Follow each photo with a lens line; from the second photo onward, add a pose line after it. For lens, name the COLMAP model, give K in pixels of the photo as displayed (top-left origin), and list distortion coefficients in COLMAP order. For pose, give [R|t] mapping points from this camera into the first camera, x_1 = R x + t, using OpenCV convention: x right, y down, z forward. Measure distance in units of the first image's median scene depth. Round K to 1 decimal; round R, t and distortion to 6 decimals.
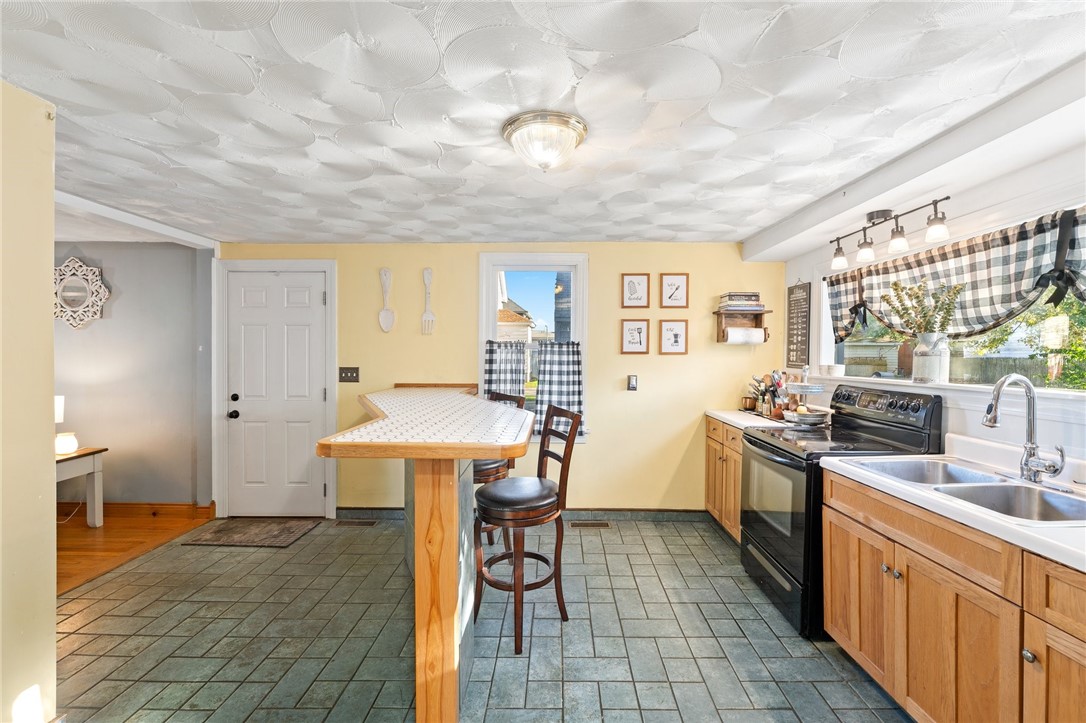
lens RADIAL K [[457.4, 0, 541.8], [0, 457.4, 358.5], [0, 0, 1]] dist [-0.001194, -0.000564]
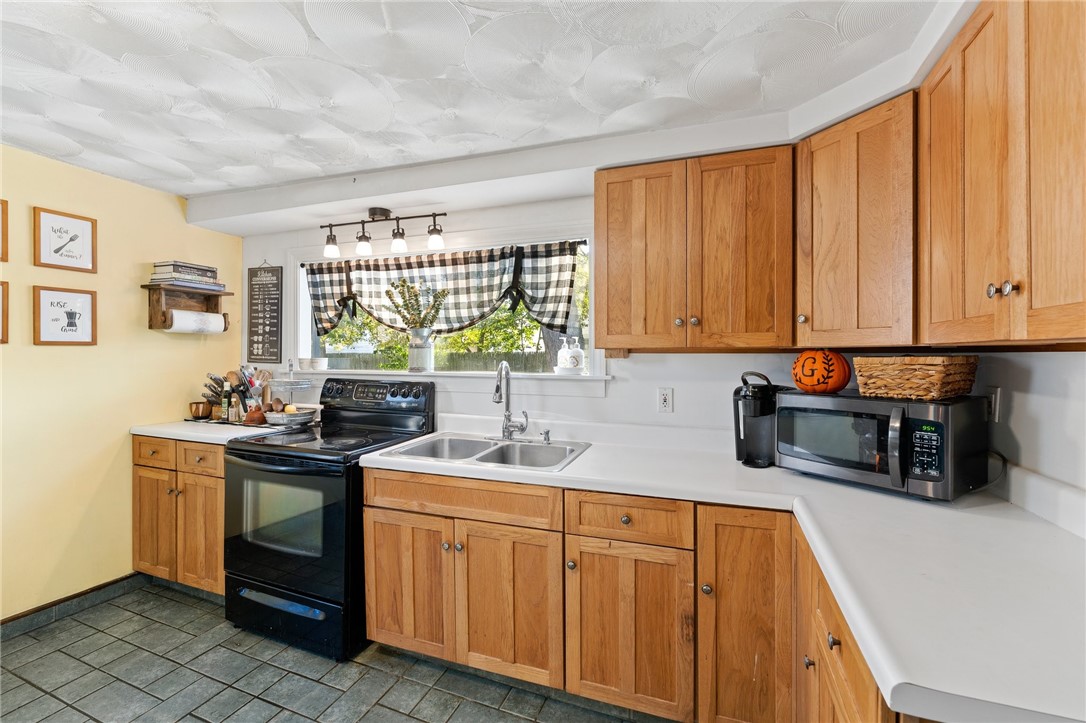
lens RADIAL K [[457.4, 0, 538.5], [0, 457.4, 358.6], [0, 0, 1]] dist [-0.001194, -0.000564]
pose [[0.335014, -0.010747, 0.942152, -0.138462], [0.004030, 0.999942, 0.009974, 0.010099], [-0.942205, 0.000455, 0.335038, 0.348066]]
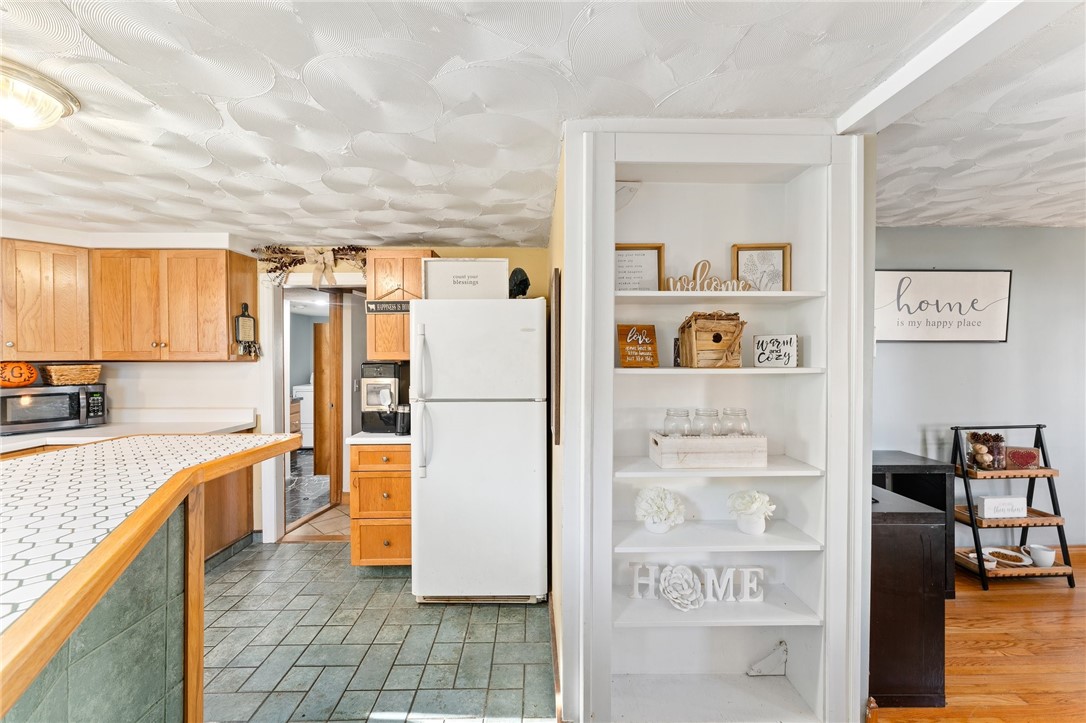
lens RADIAL K [[437.5, 0, 541.4], [0, 437.5, 359.8], [0, 0, 1]] dist [-0.000117, 0.000090]
pose [[-0.998915, -0.002536, -0.046504, -0.715676], [-0.003073, 0.999929, 0.011488, -0.020131], [0.046472, 0.011618, -0.998852, 1.481596]]
